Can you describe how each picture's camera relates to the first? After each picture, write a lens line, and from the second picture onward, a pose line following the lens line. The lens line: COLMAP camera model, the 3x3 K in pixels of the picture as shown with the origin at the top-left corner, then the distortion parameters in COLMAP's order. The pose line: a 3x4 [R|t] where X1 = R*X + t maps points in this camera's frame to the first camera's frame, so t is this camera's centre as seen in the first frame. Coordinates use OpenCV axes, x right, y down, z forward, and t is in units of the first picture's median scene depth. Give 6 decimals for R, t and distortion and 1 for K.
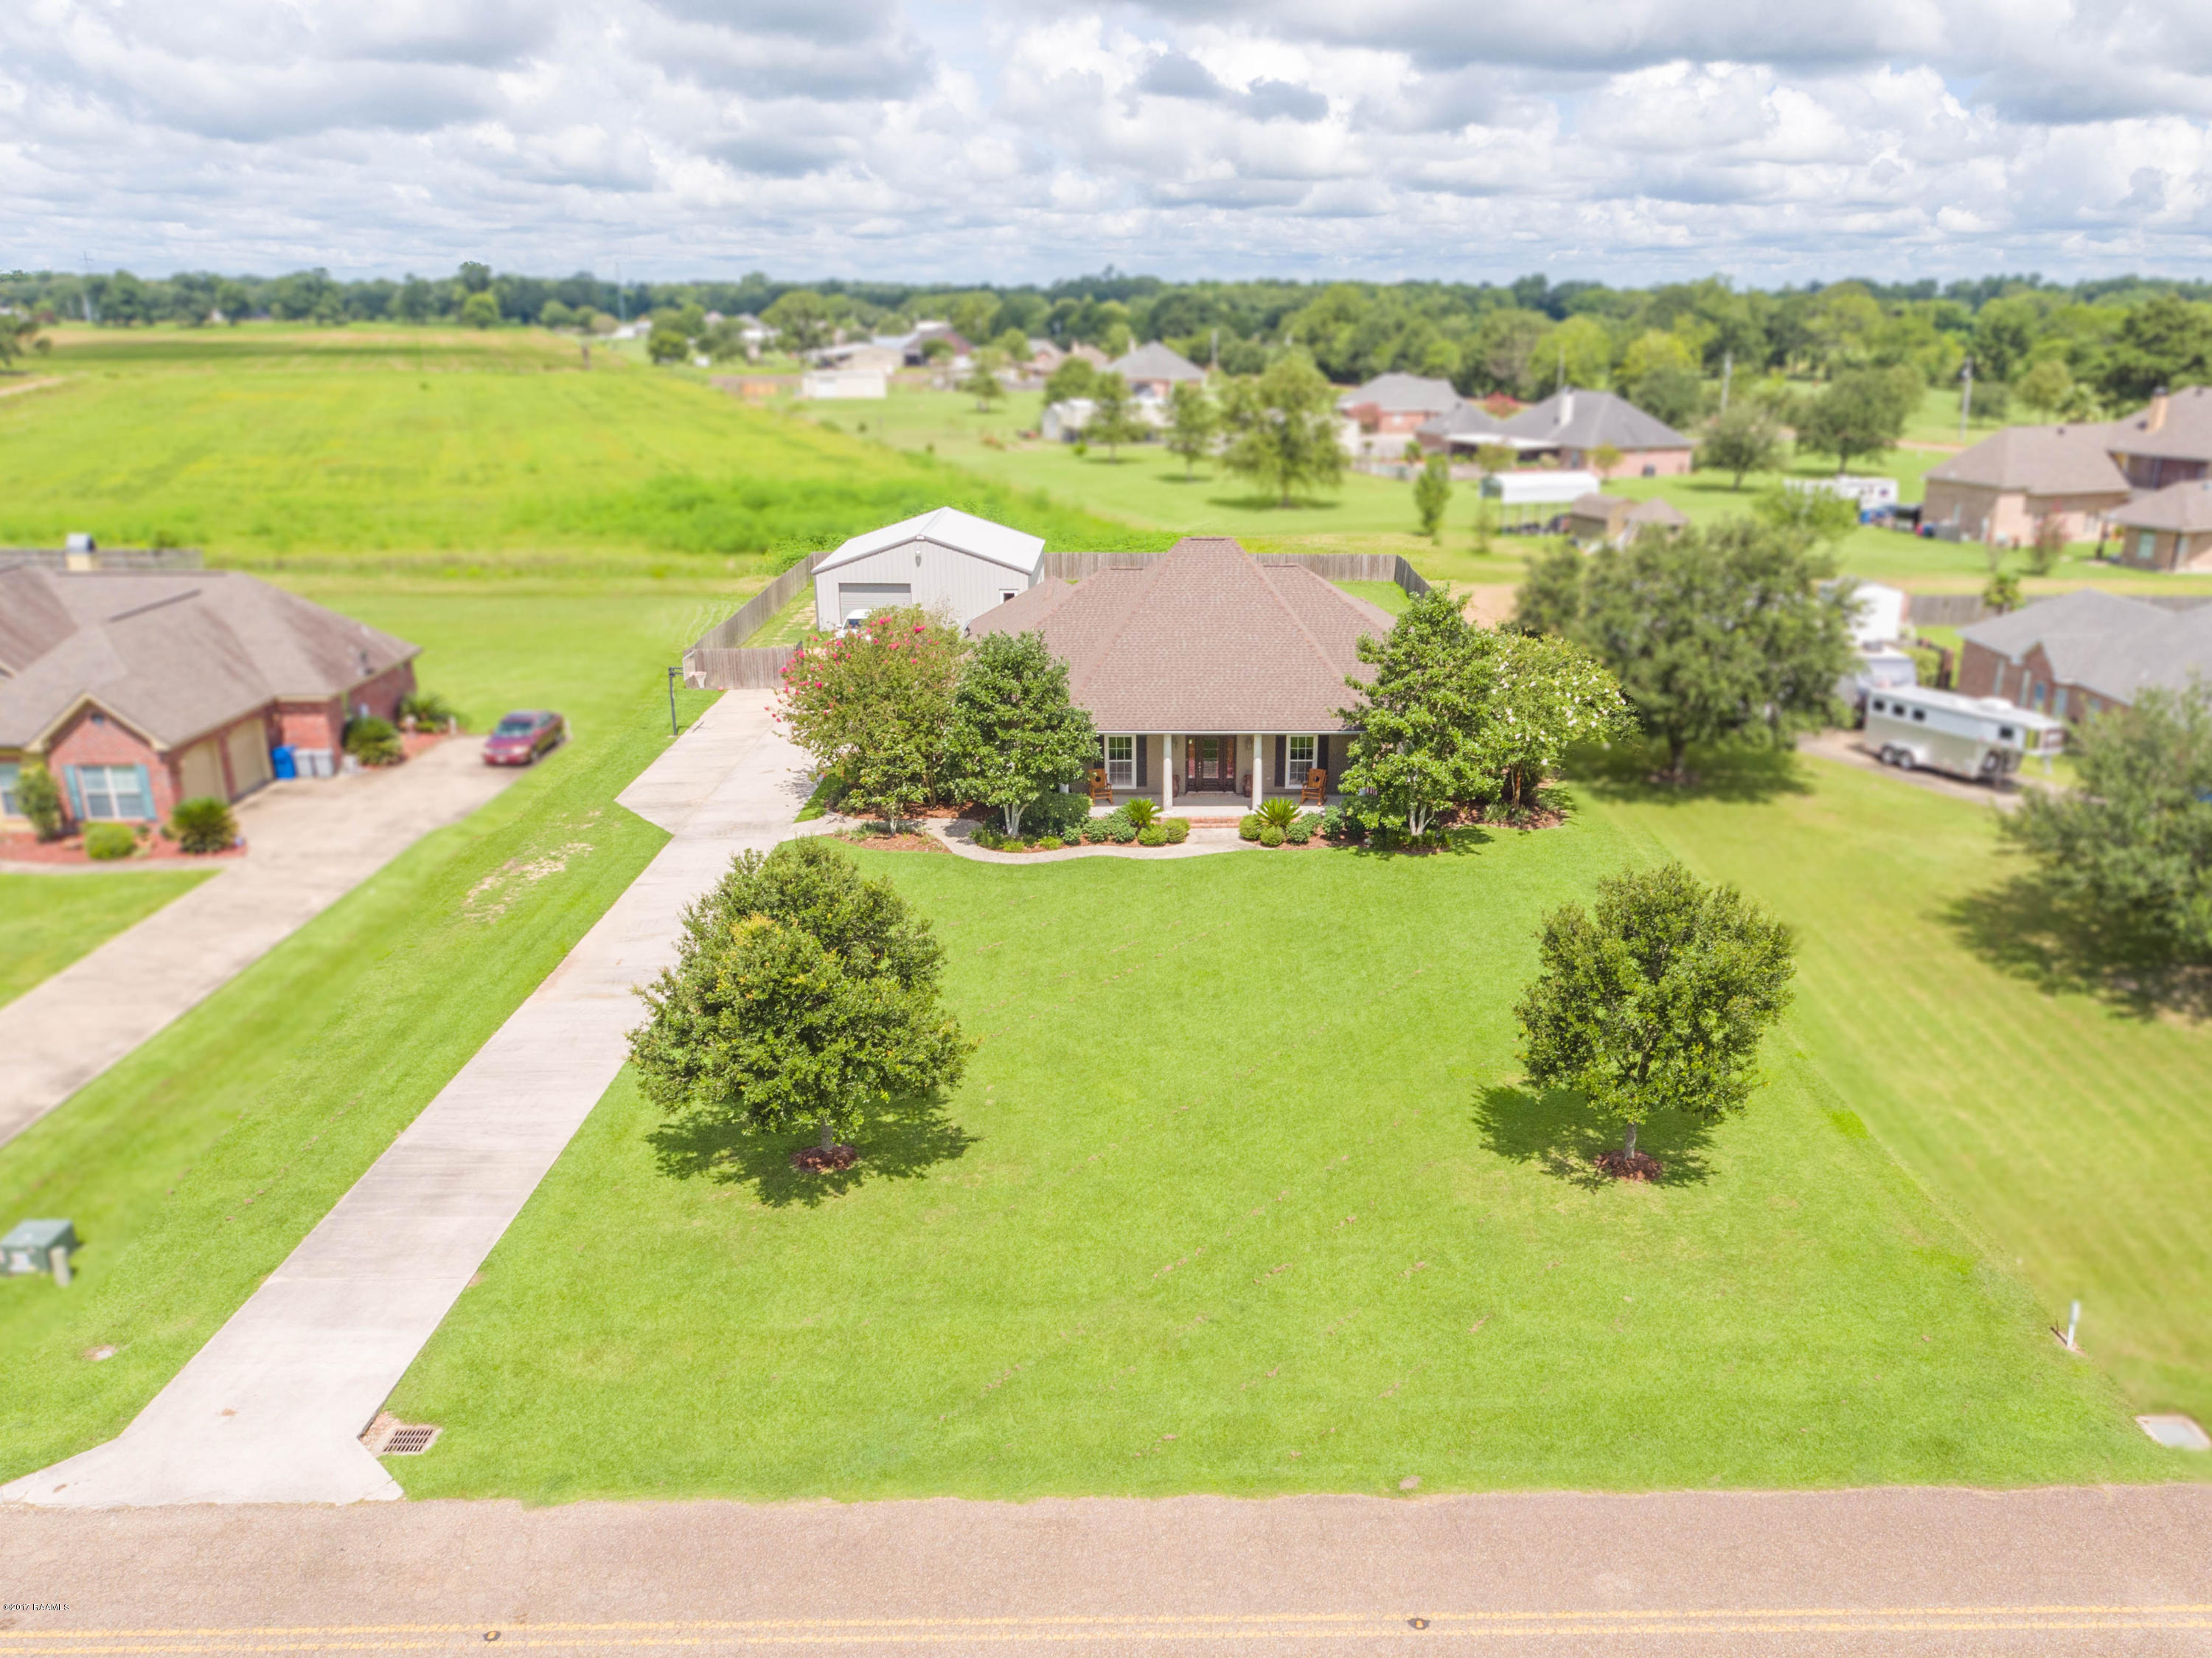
lens RADIAL K [[1777.0, 0, 1205.7], [0, 1777.0, 900.8], [0, 0, 1]] dist [0.006716, -0.000925]
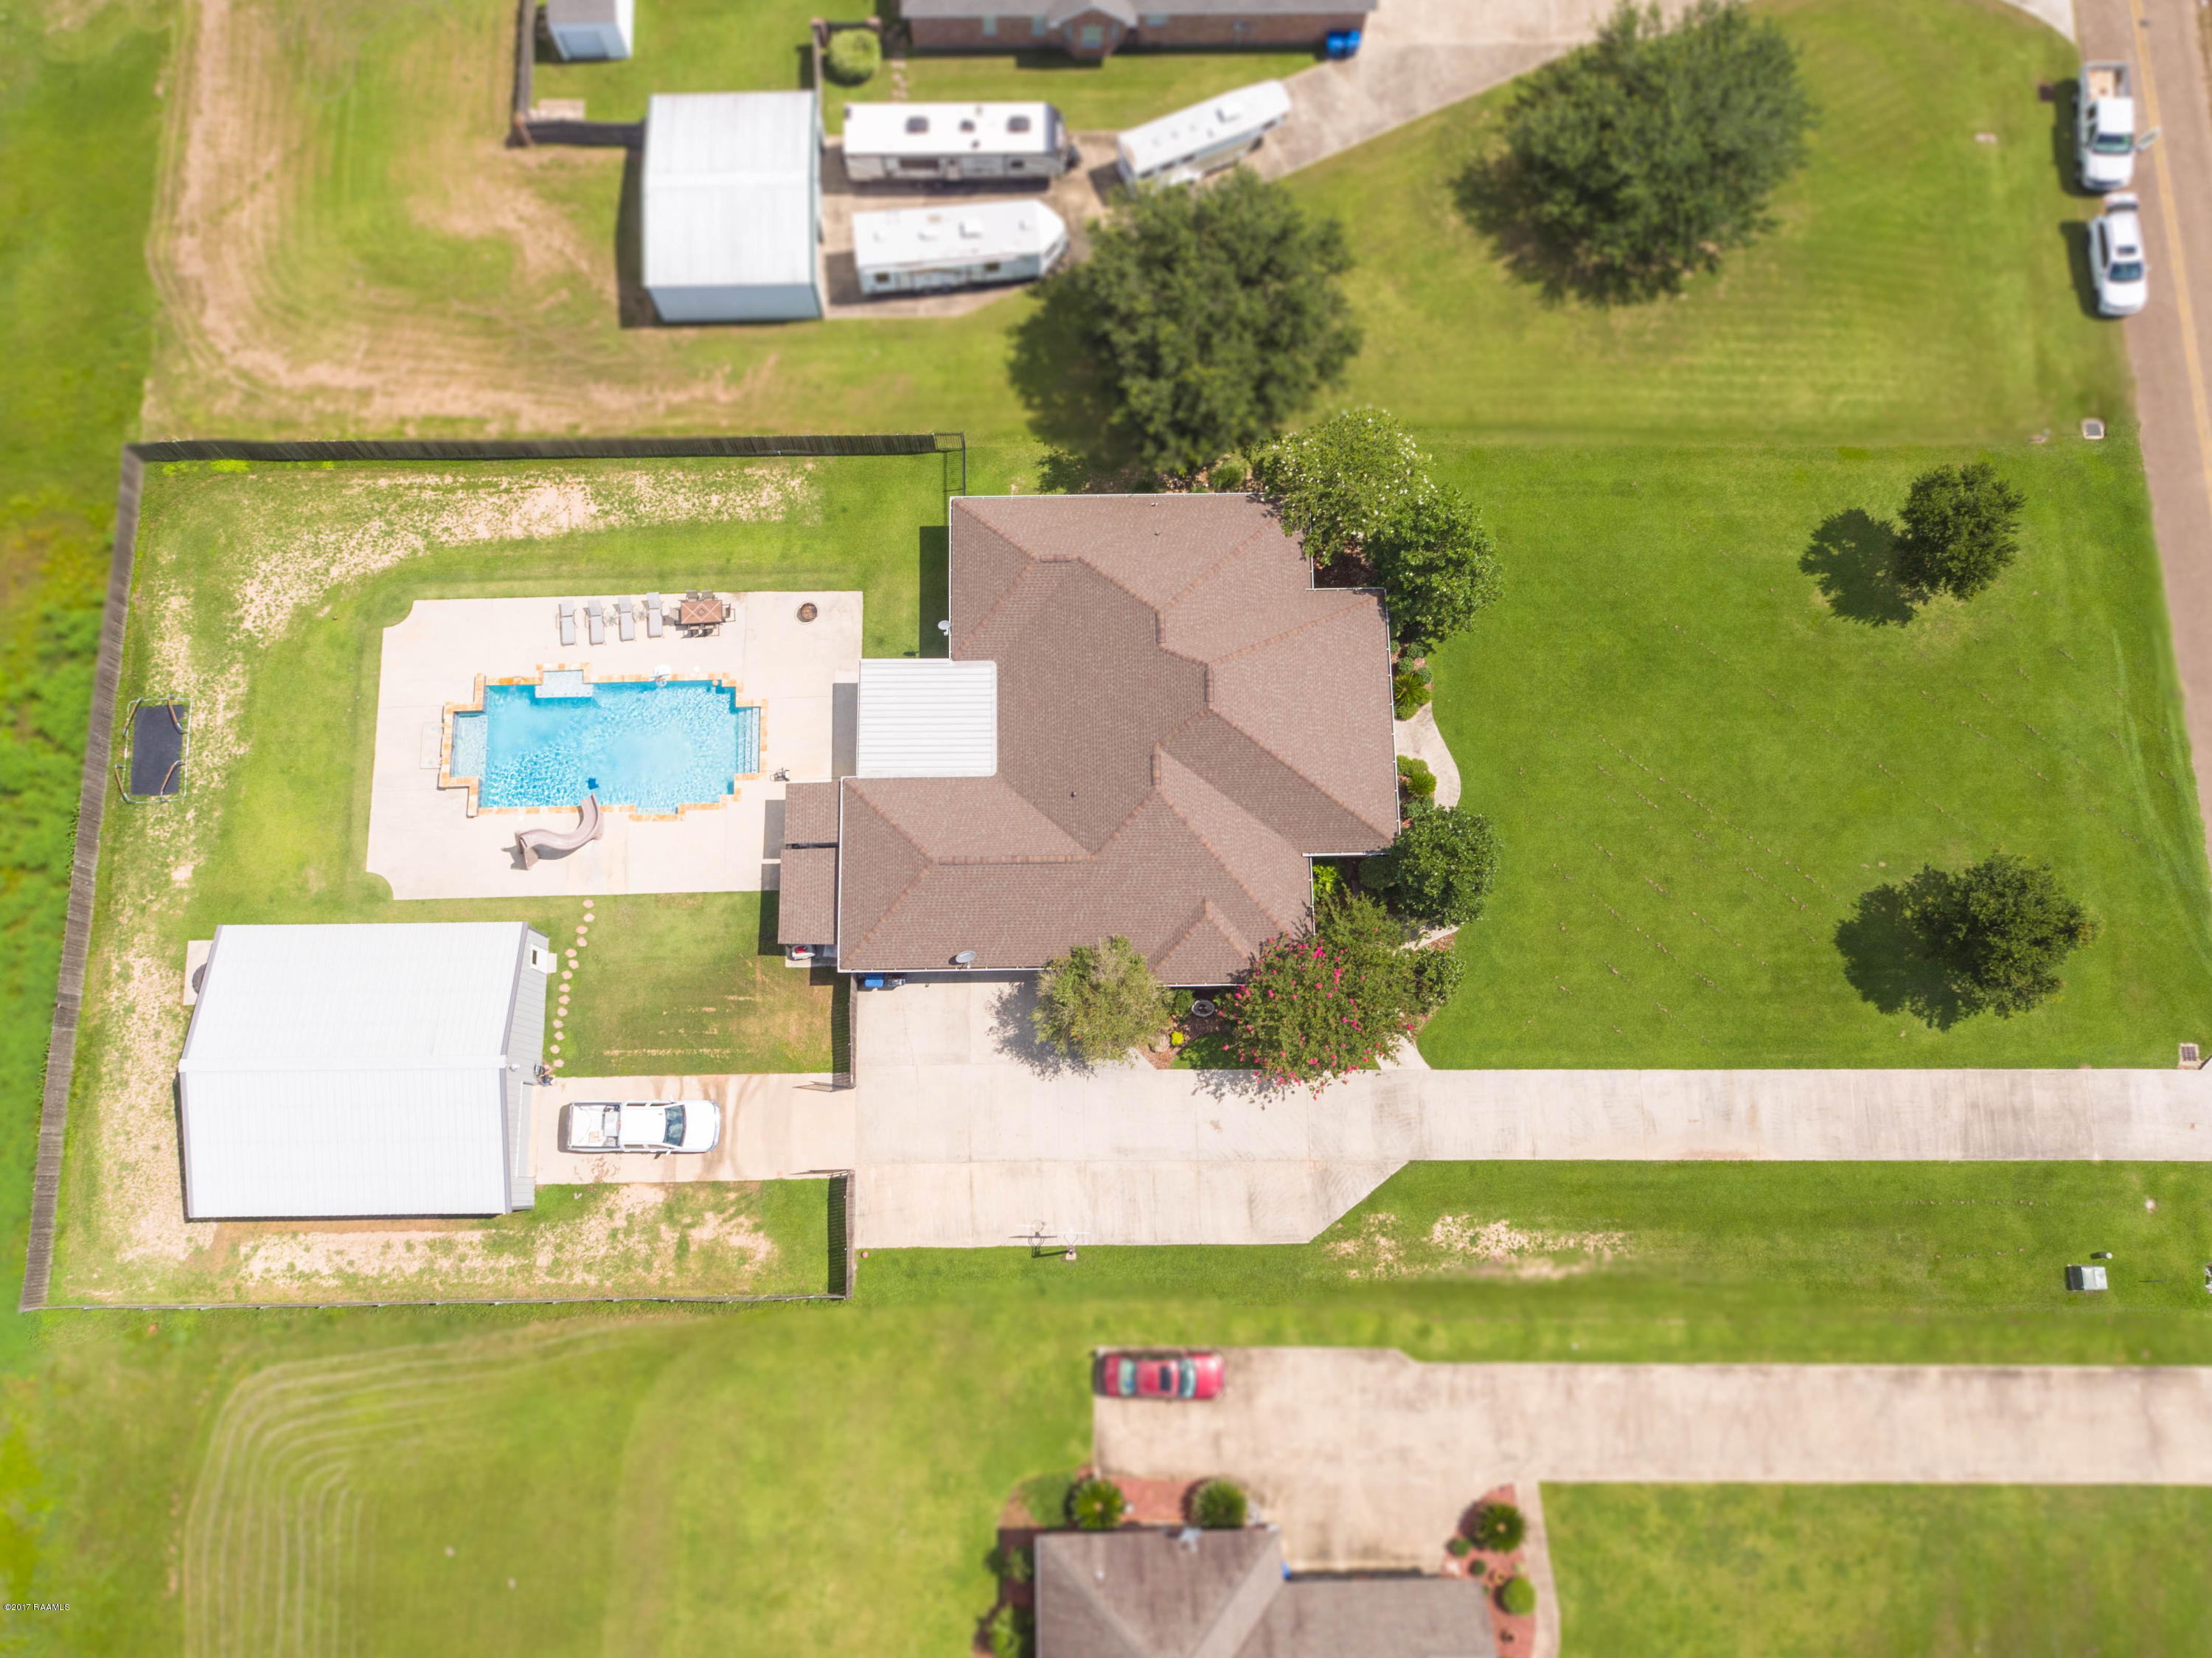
lens RADIAL K [[1612.3, 0, 1116.4], [0, 1612.3, 831.2], [0, 0, 1]] dist [0.006112, -0.000976]
pose [[0.017121, -0.981058, 0.192954, -0.301147], [0.317859, 0.188311, 0.929249, -1.224533], [-0.947983, 0.045423, 0.315063, 0.851112]]
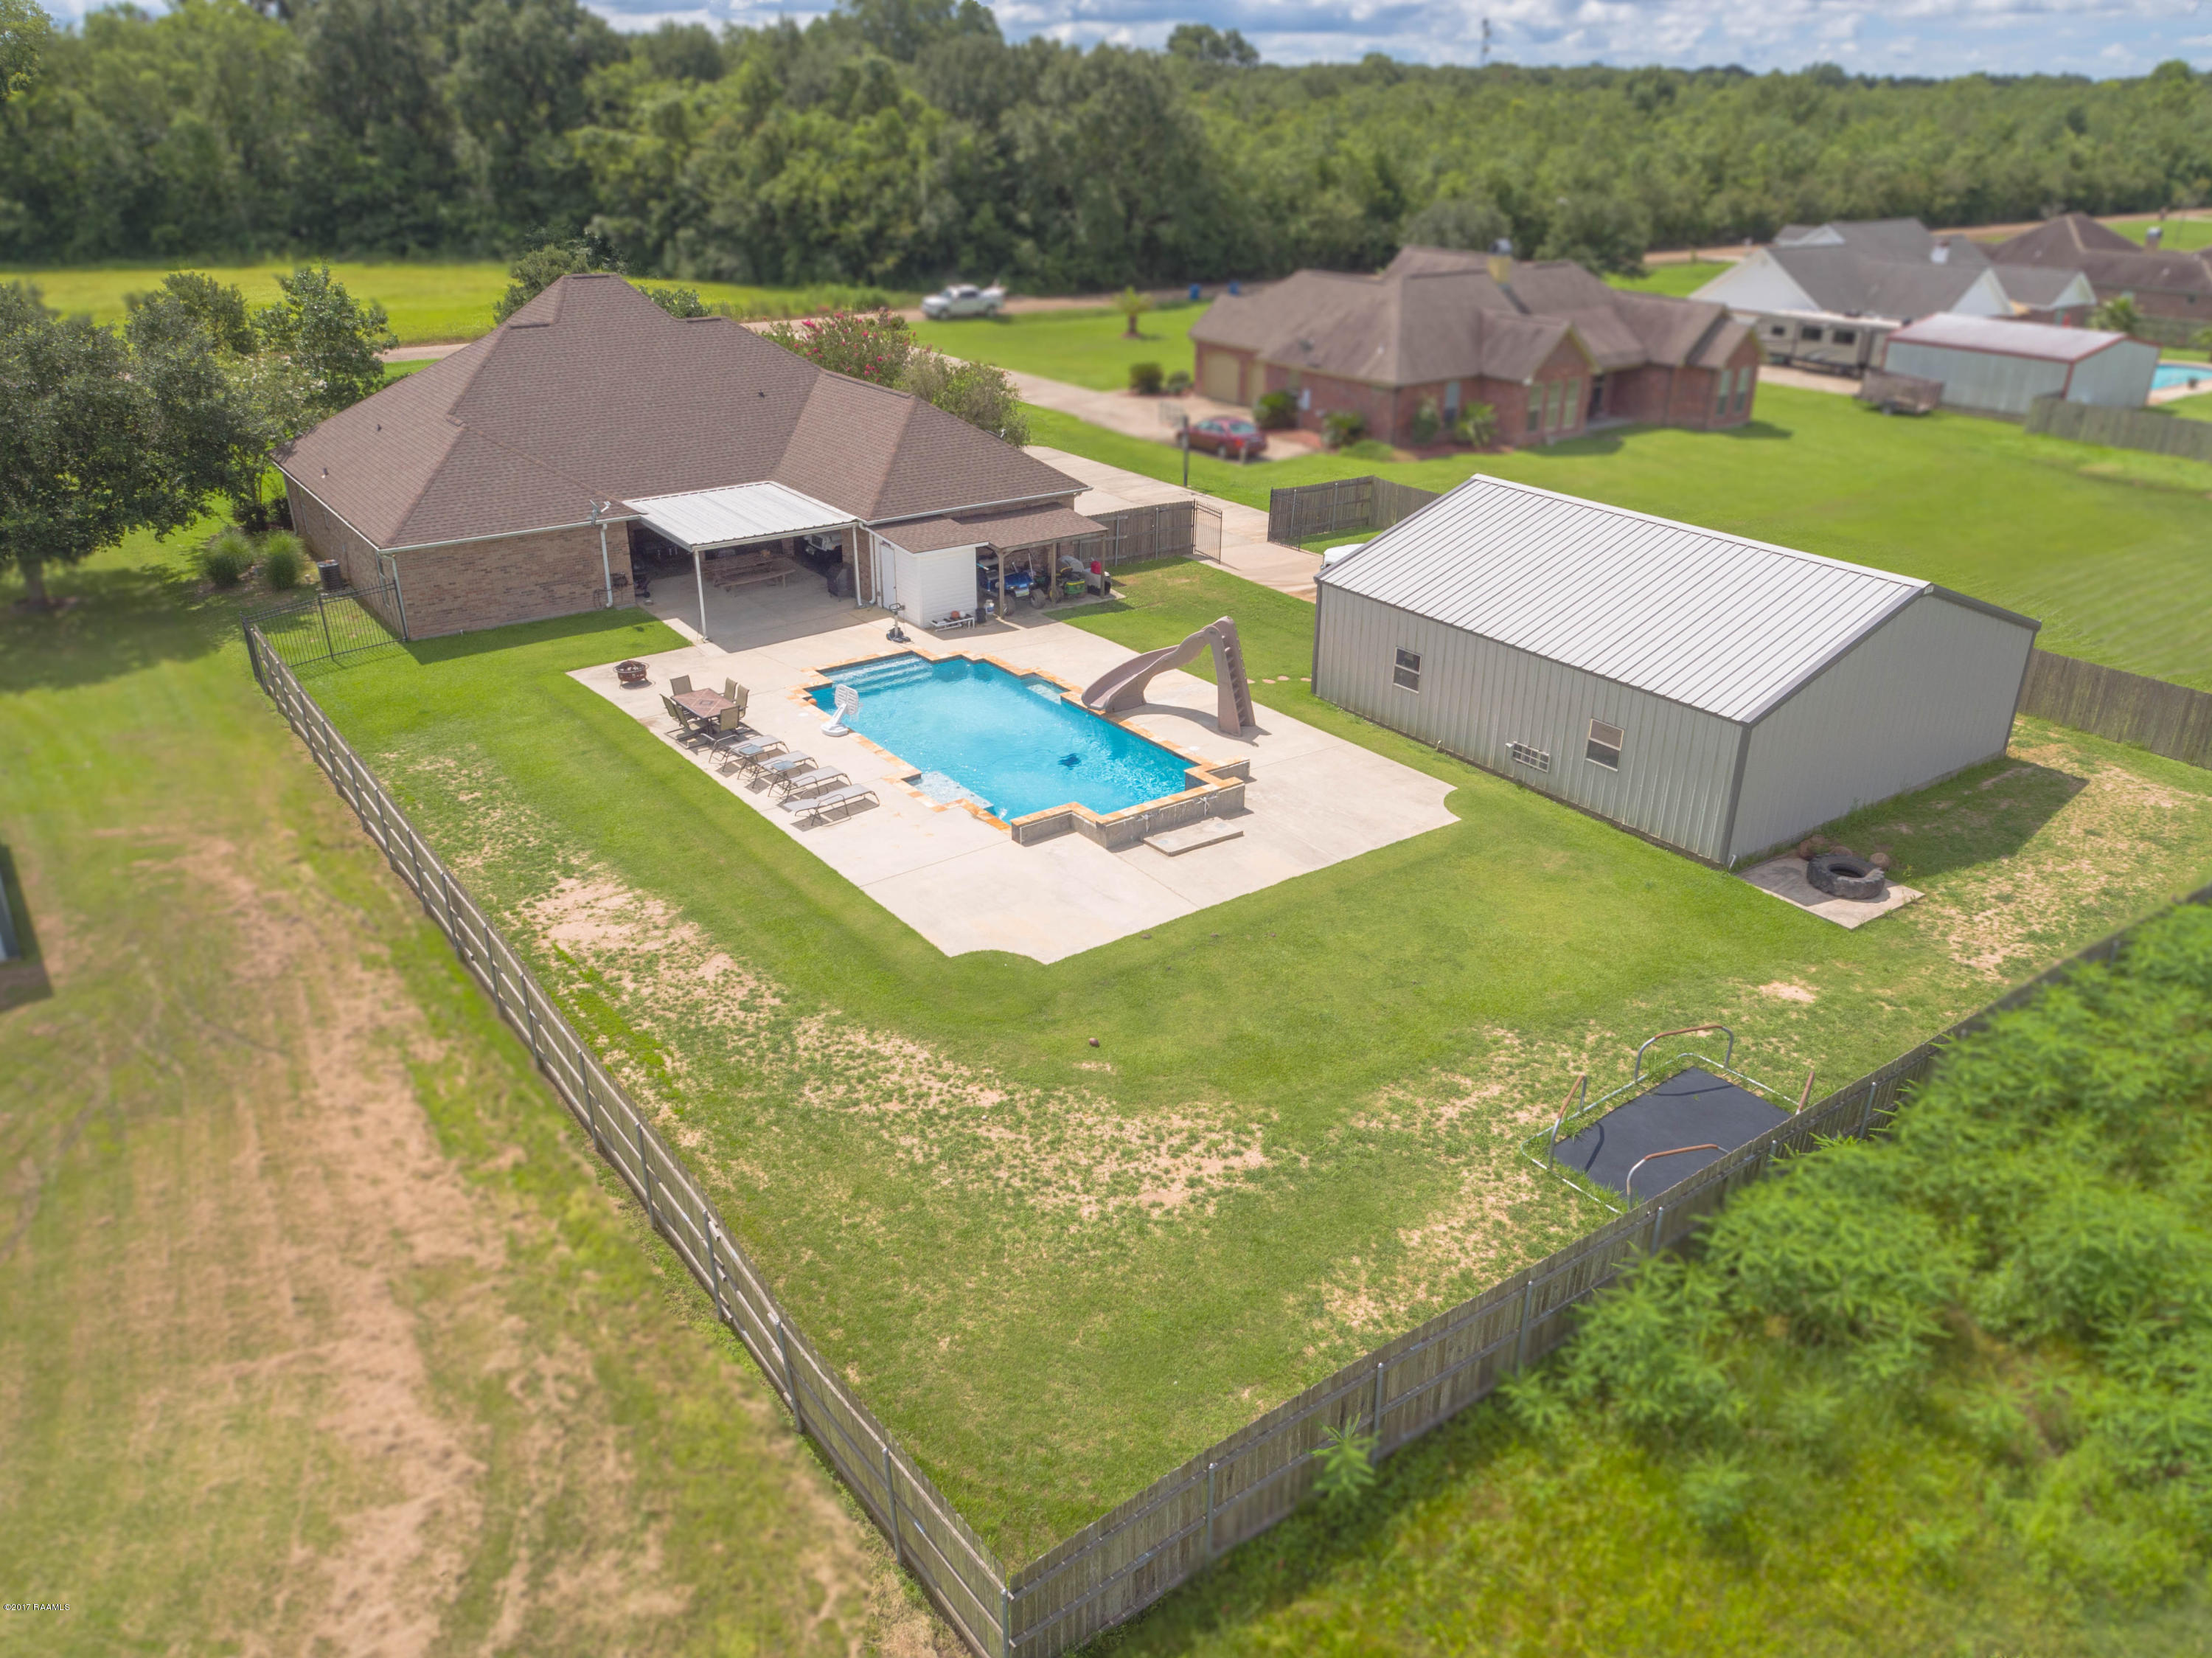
lens RADIAL K [[1612.3, 0, 1116.4], [0, 1612.3, 831.2], [0, 0, 1]] dist [0.006112, -0.000976]
pose [[-0.824076, 0.225109, -0.519831, 0.308423], [-0.194814, 0.749062, 0.633210, -0.641788], [0.531927, 0.623083, -0.573429, 2.029089]]
